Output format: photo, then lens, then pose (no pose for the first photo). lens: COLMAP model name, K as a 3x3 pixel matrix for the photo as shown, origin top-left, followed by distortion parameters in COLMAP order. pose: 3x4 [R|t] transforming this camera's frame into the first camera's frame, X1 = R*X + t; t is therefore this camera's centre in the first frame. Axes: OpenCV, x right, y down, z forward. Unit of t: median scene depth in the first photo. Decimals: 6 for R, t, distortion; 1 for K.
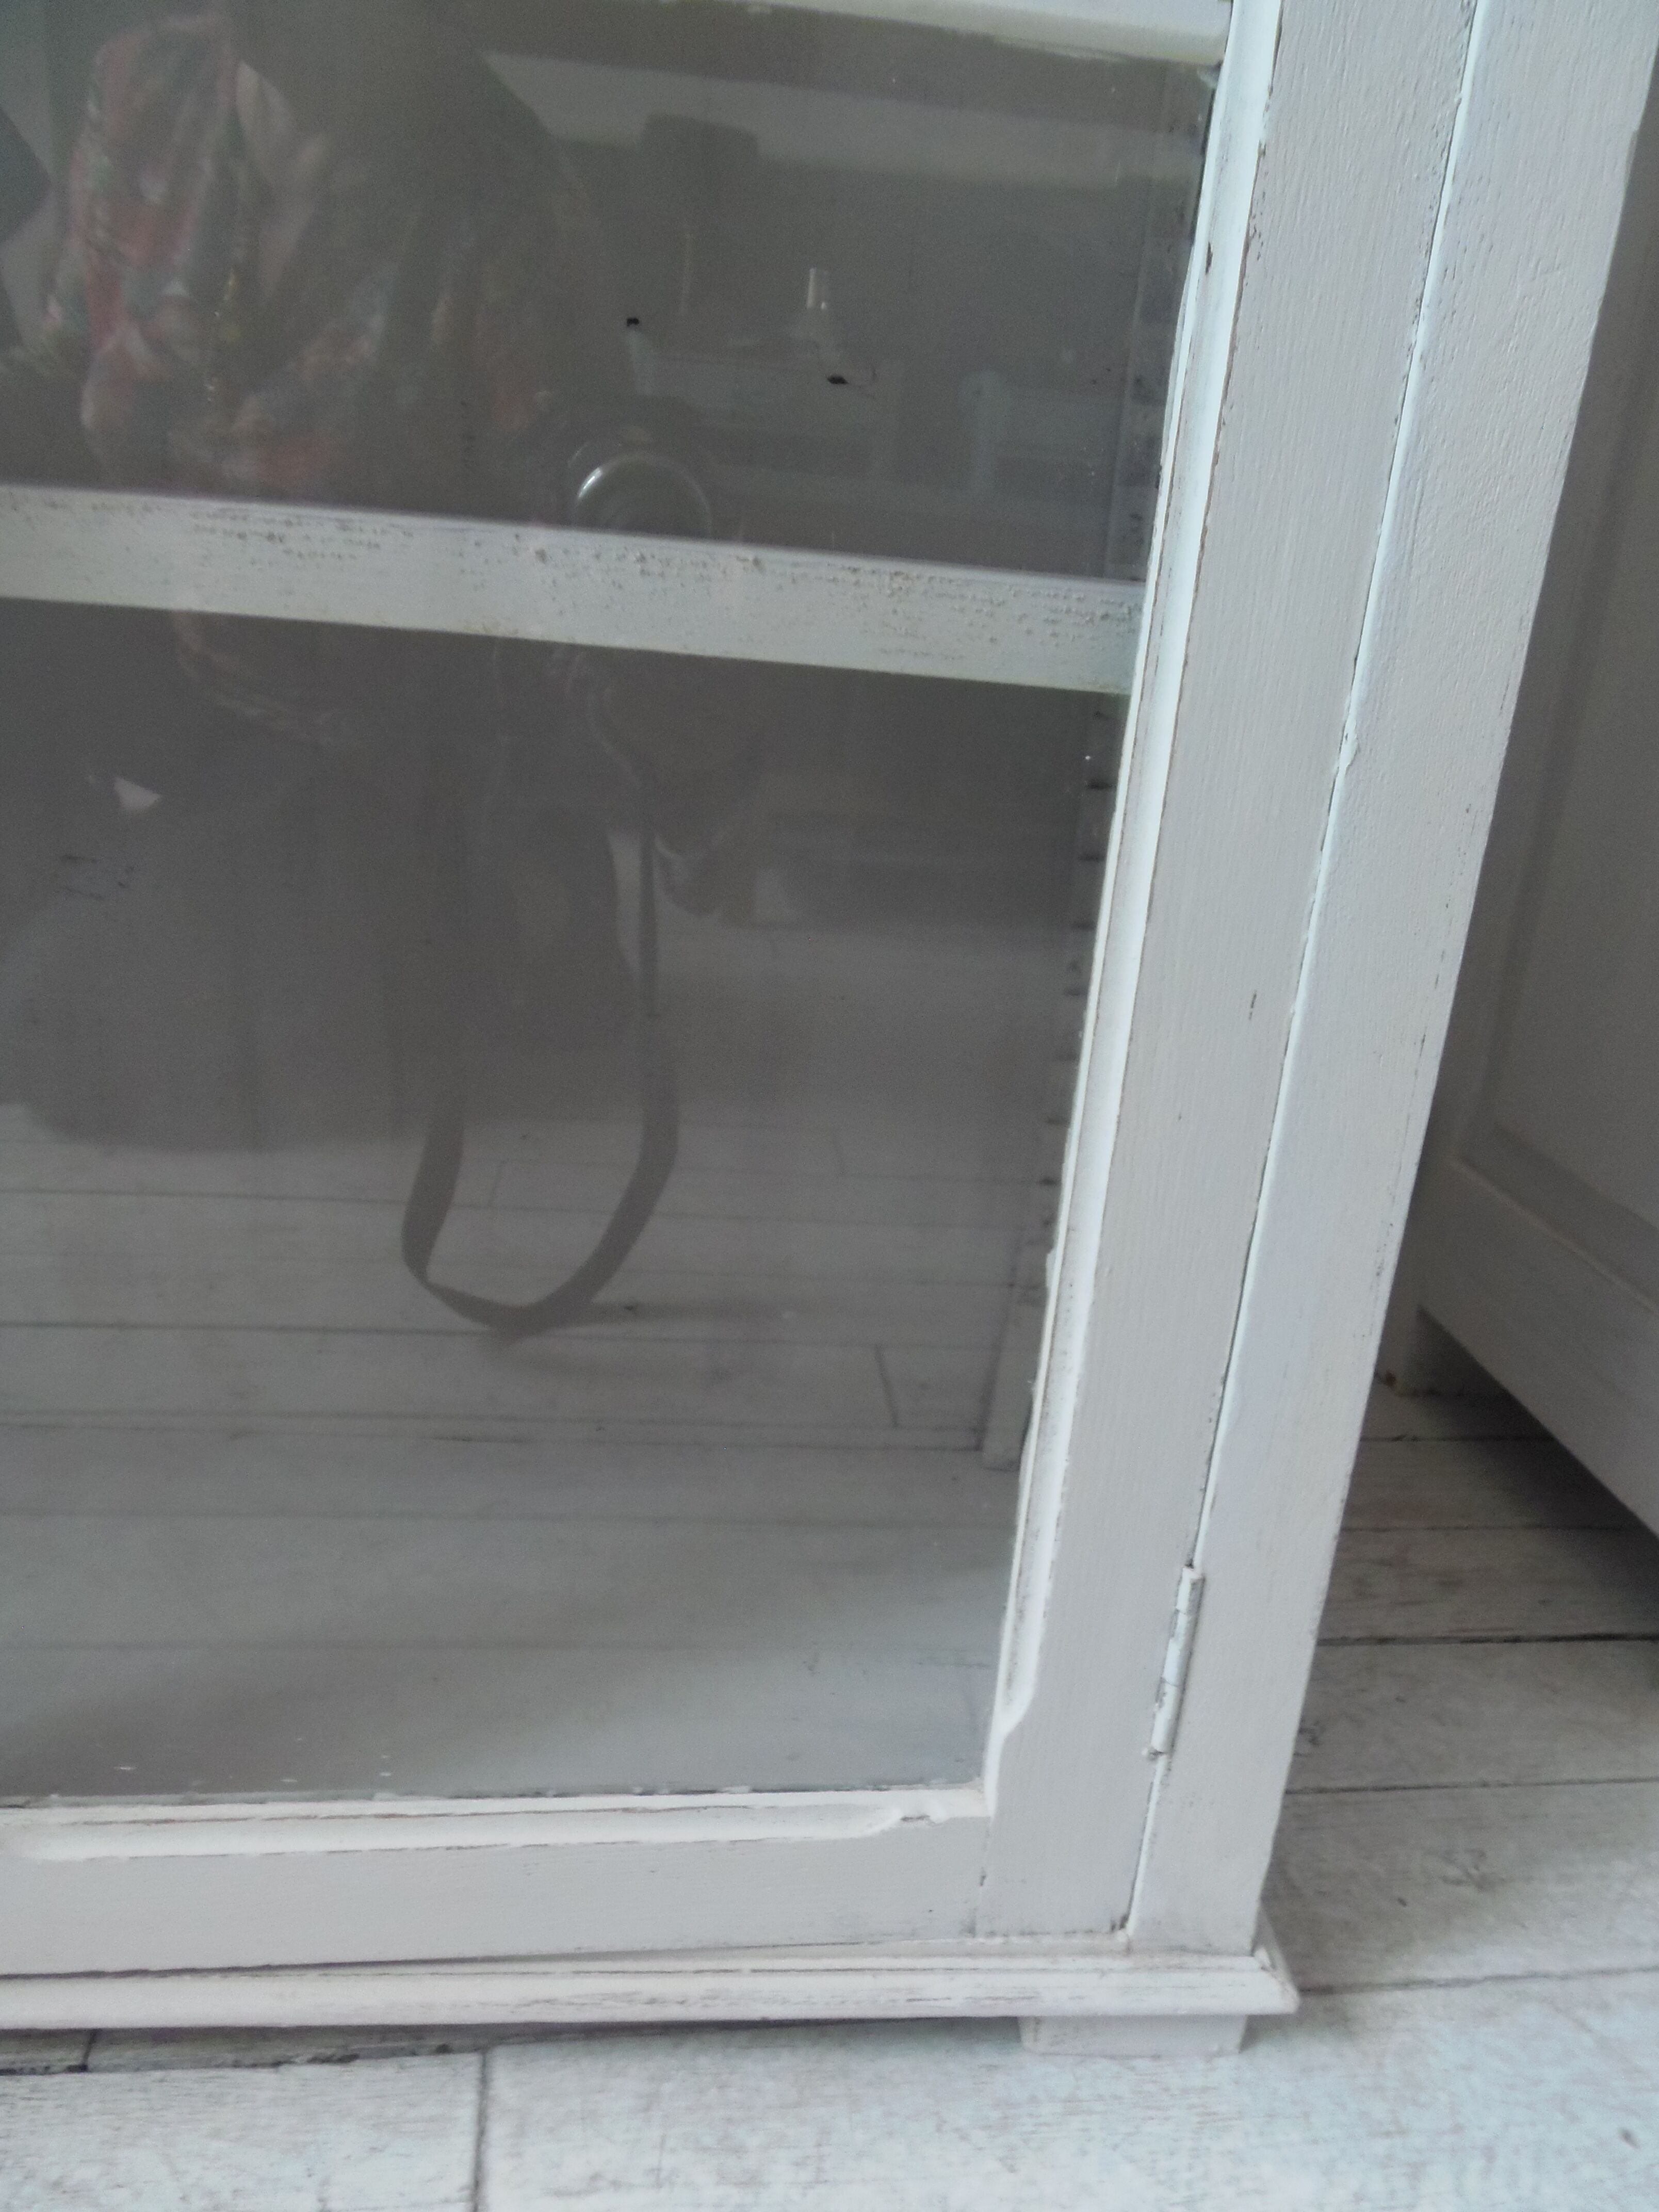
lens RADIAL K [[1669.9, 0, 867.1], [0, 1669.9, 1138.3], [0, 0, 1]] dist [-0.014607, -0.006488]
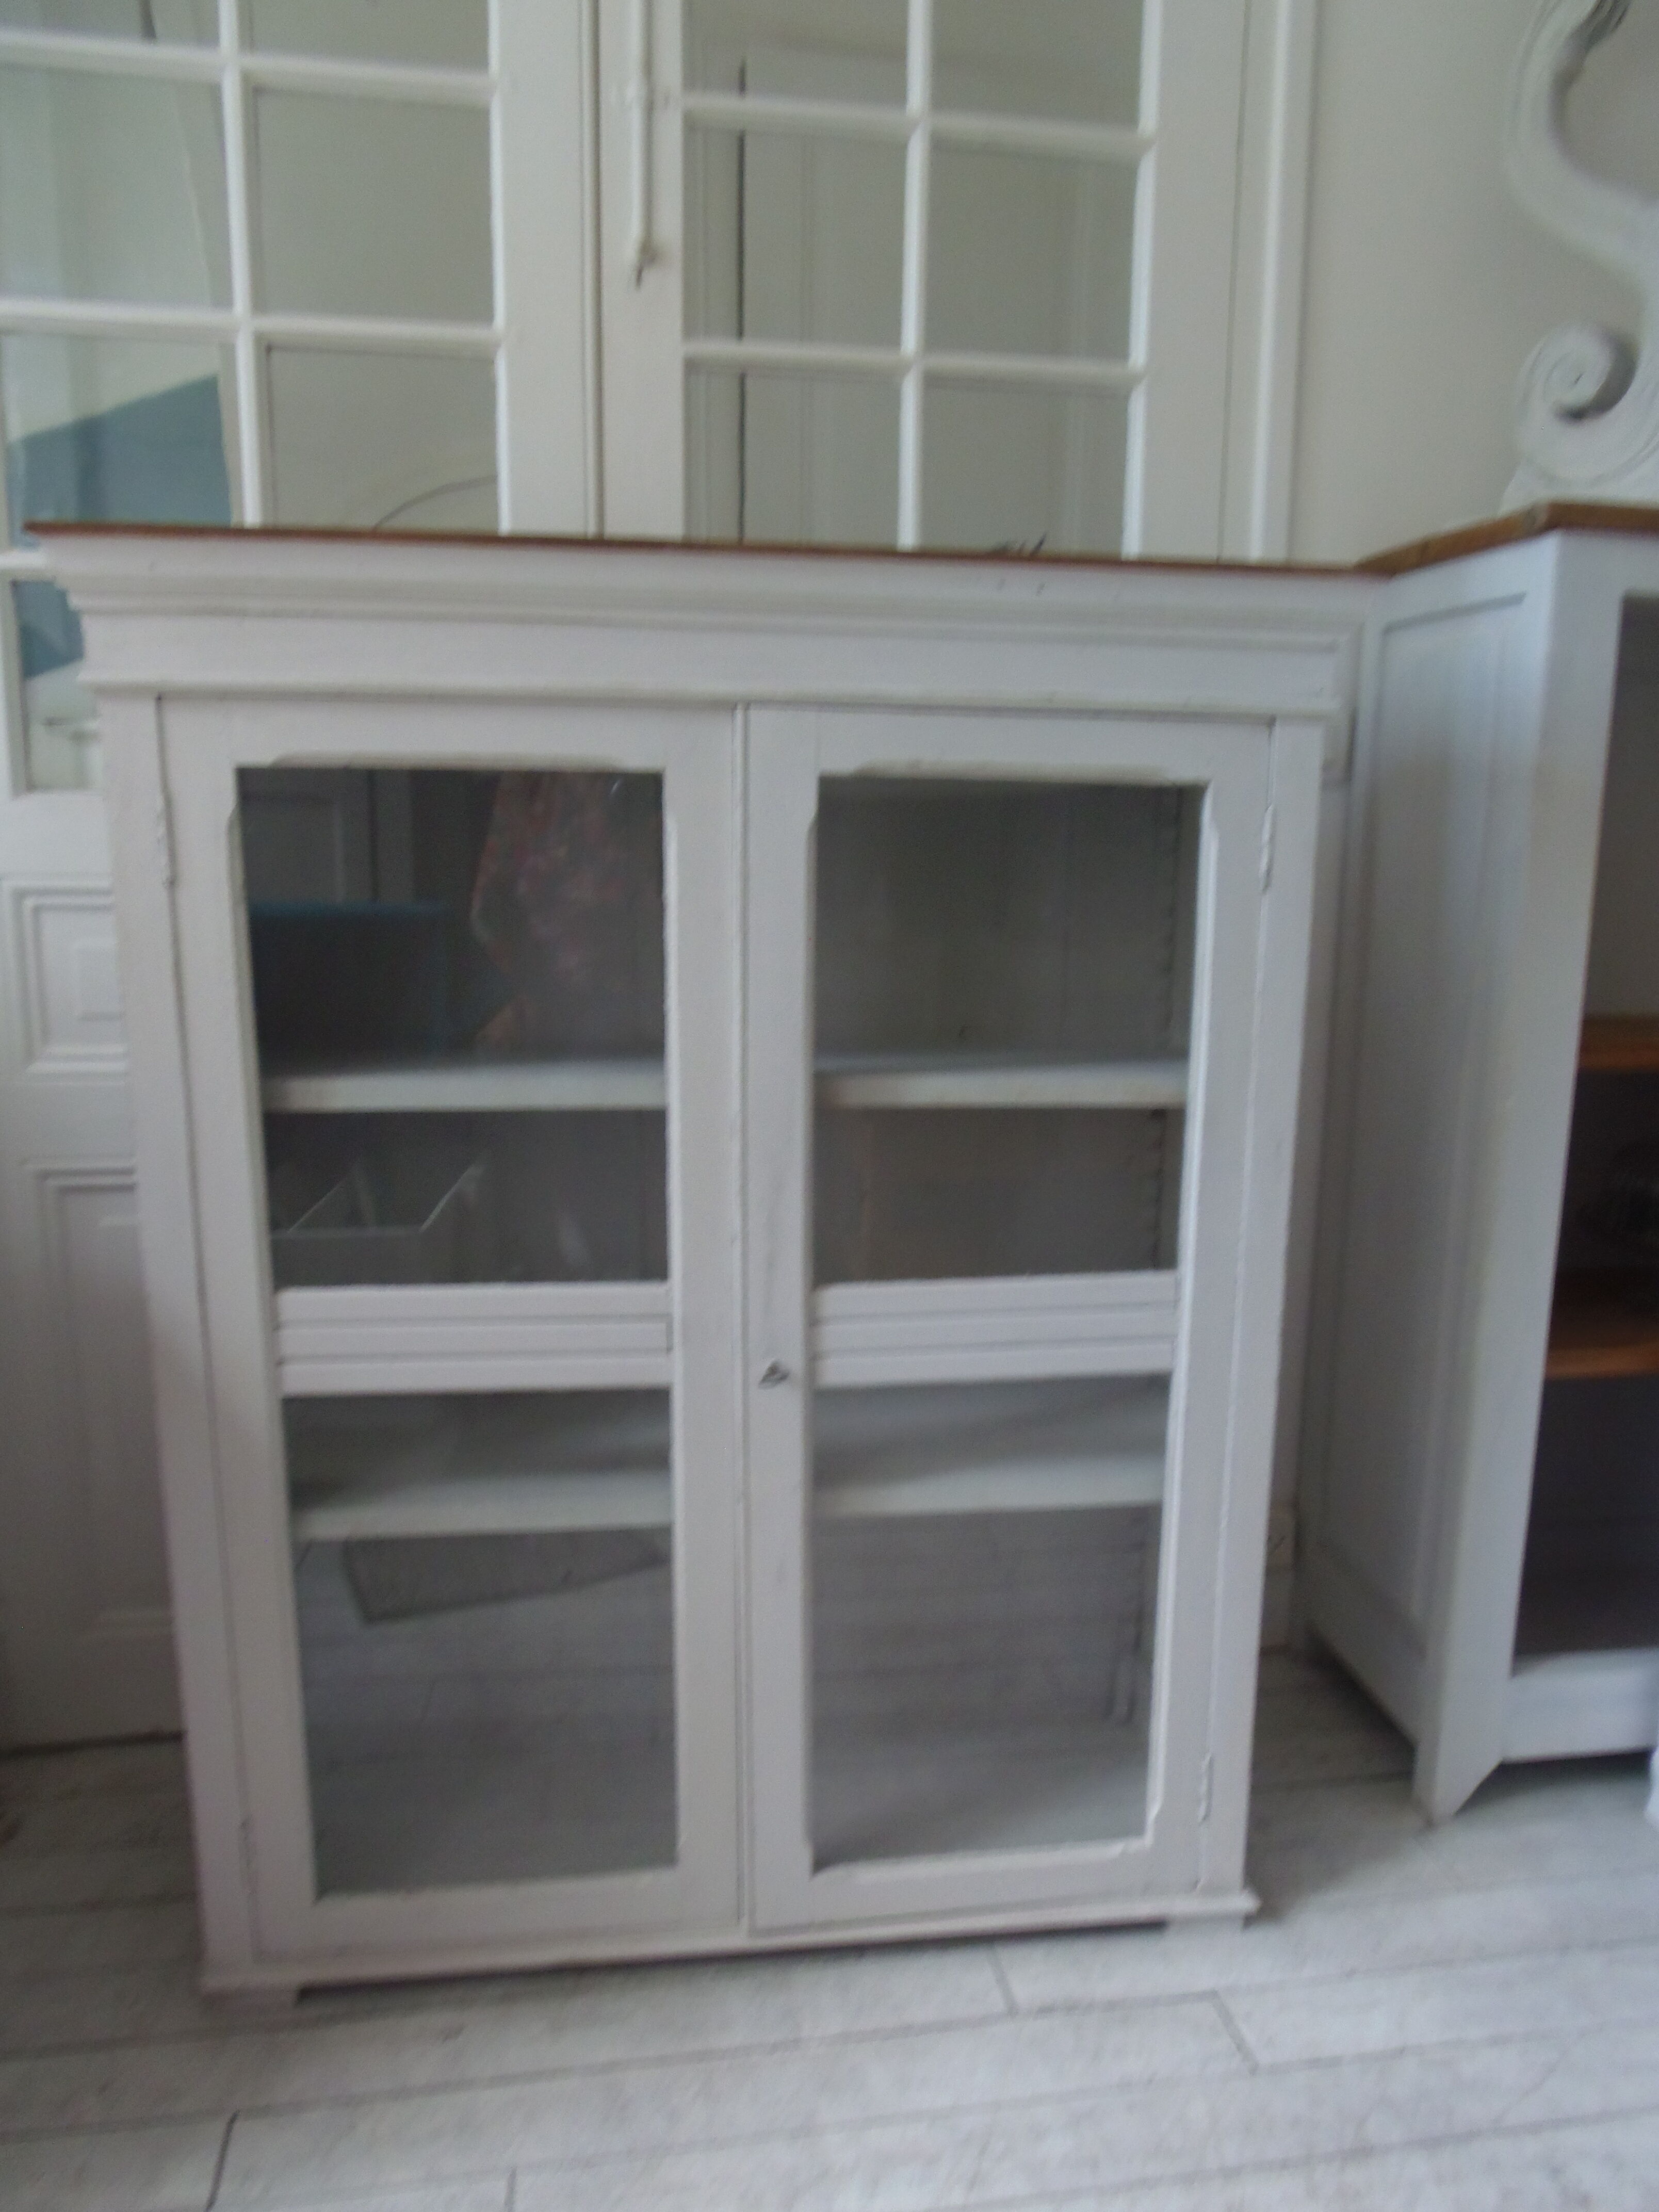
lens RADIAL K [[1605.0, 0, 849.9], [0, 1605.0, 1136.0], [0, 0, 1]] dist [-0.020843, -0.003375]
pose [[0.996697, -0.080870, 0.007362, -0.380238], [0.081082, 0.986106, -0.144988, -0.483514], [0.004466, 0.145106, 0.989406, -2.029814]]
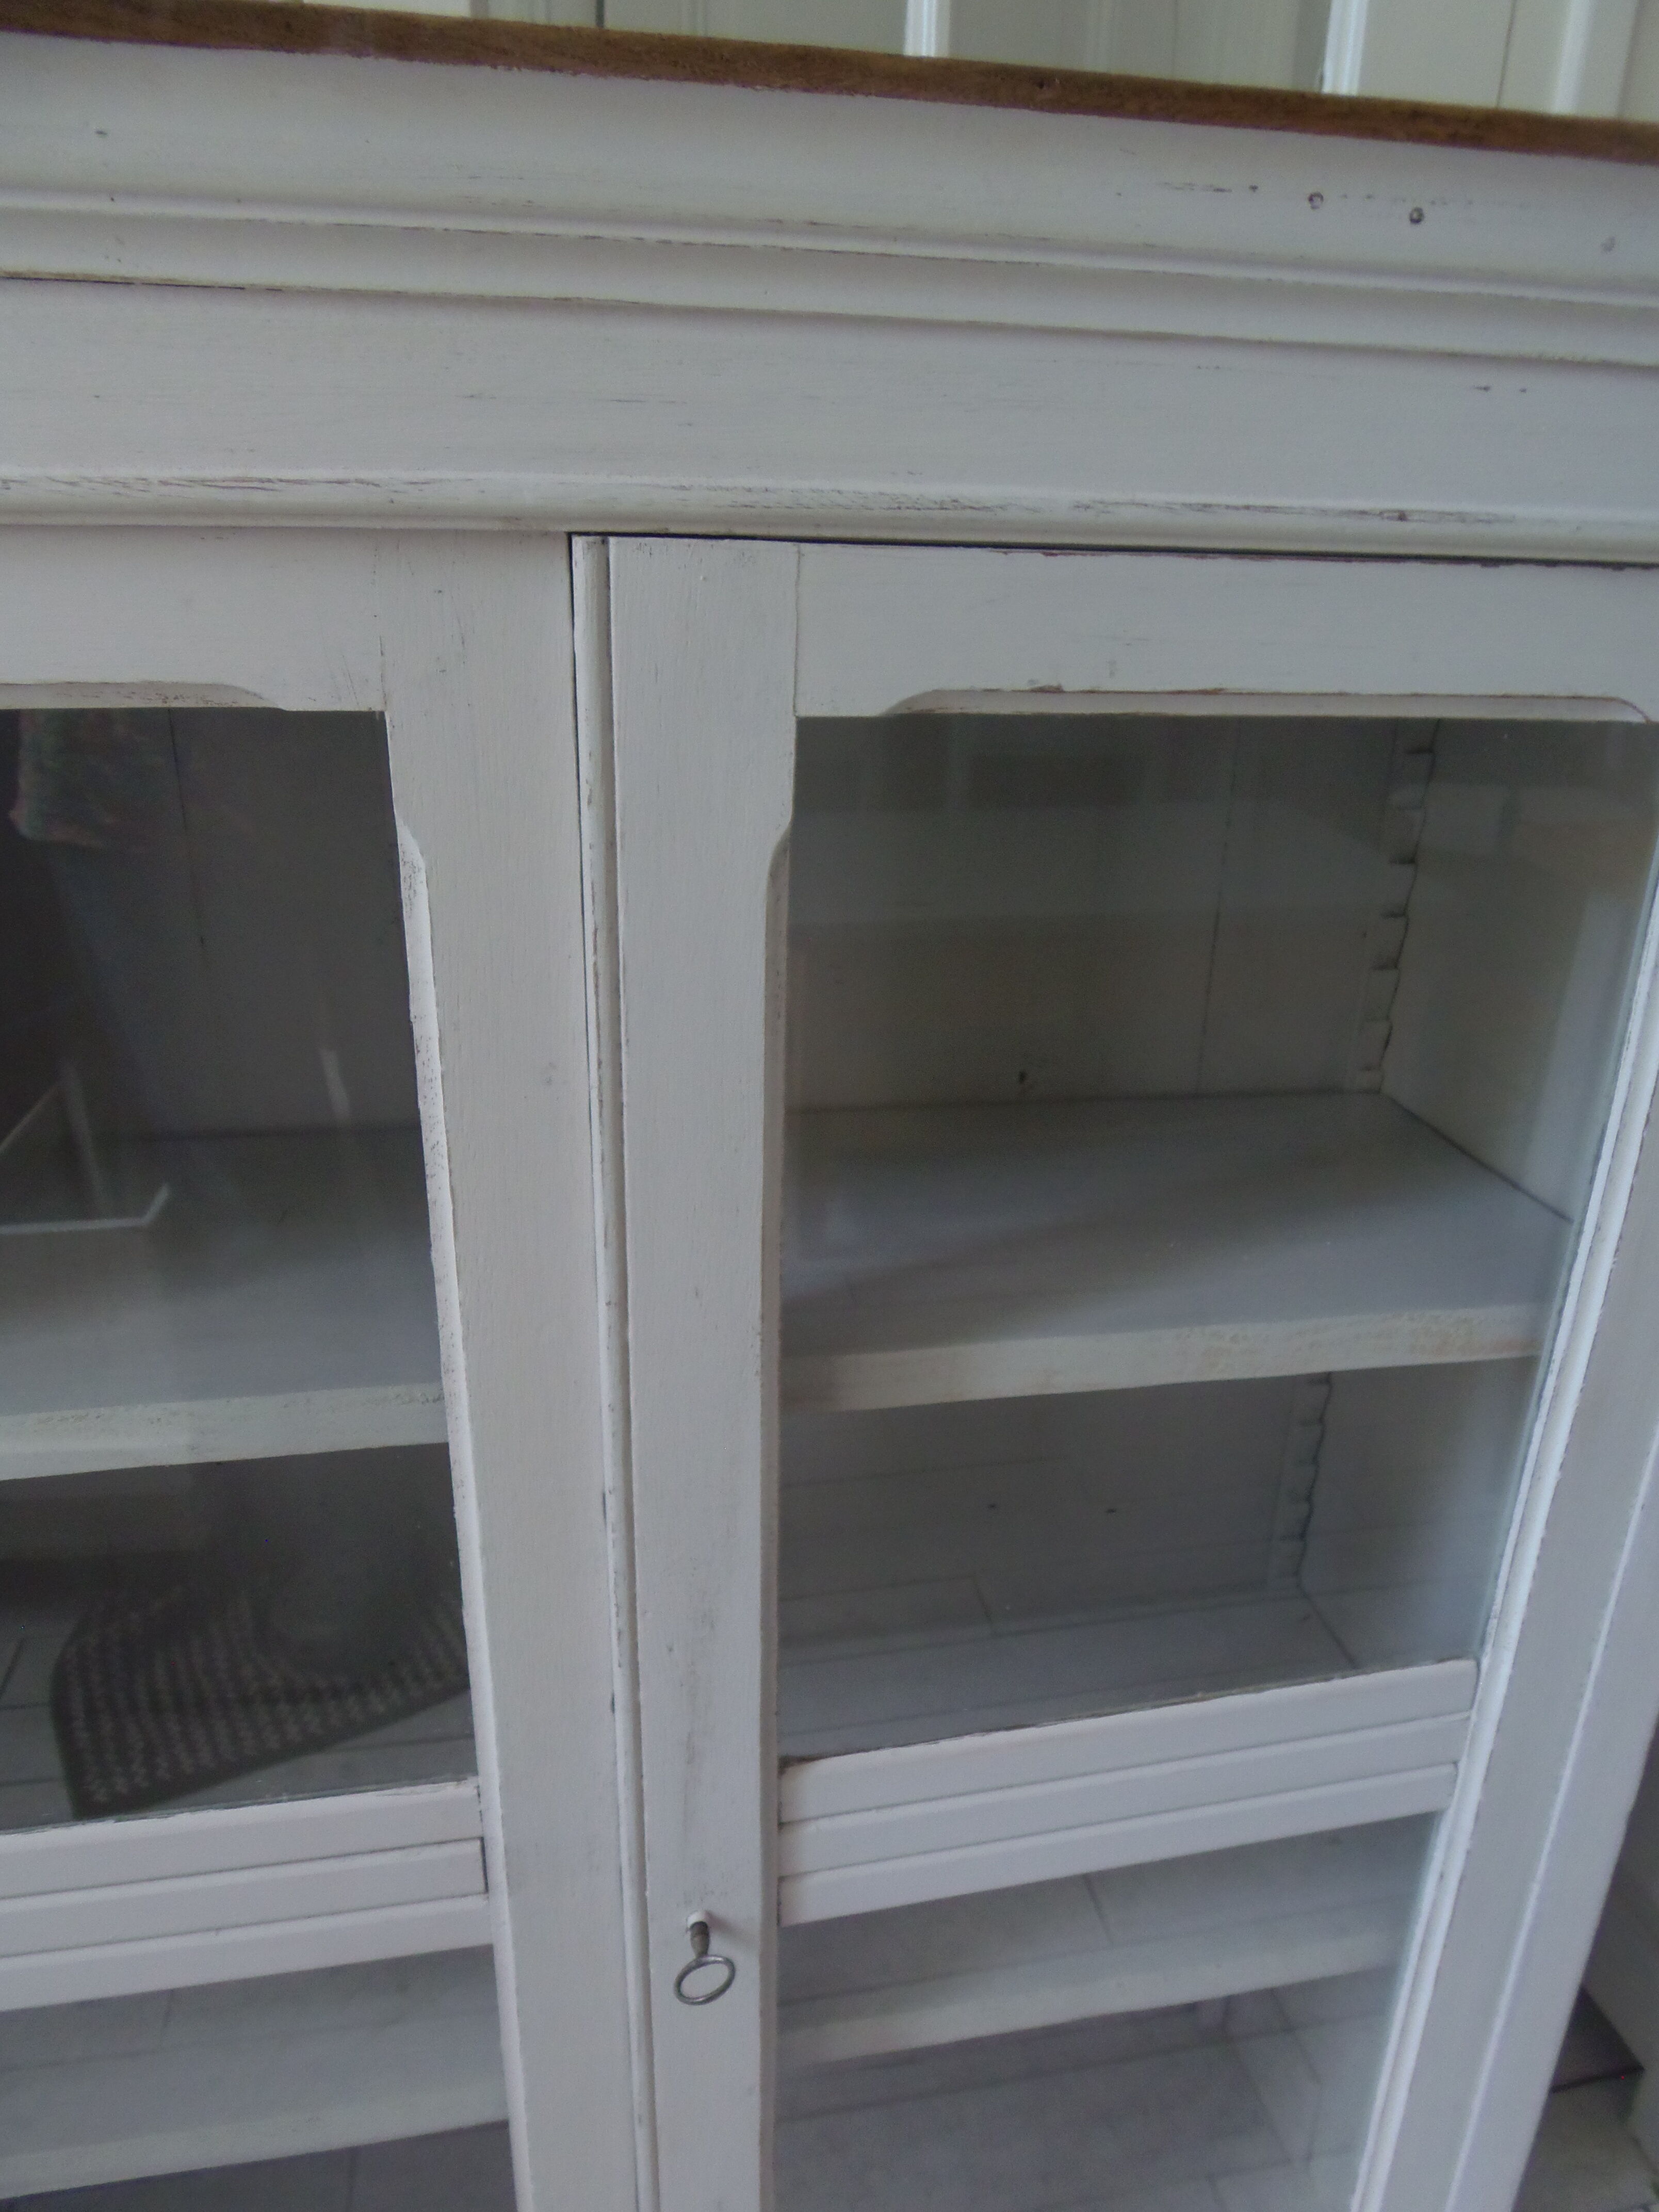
lens RADIAL K [[1605.0, 0, 869.9], [0, 1605.0, 1127.6], [0, 0, 1]] dist [-0.020843, -0.003375]
pose [[0.993583, -0.090874, 0.067339, -0.408371], [0.086687, 0.994261, 0.062691, -1.187146], [-0.072650, -0.056451, 0.995759, -0.669615]]
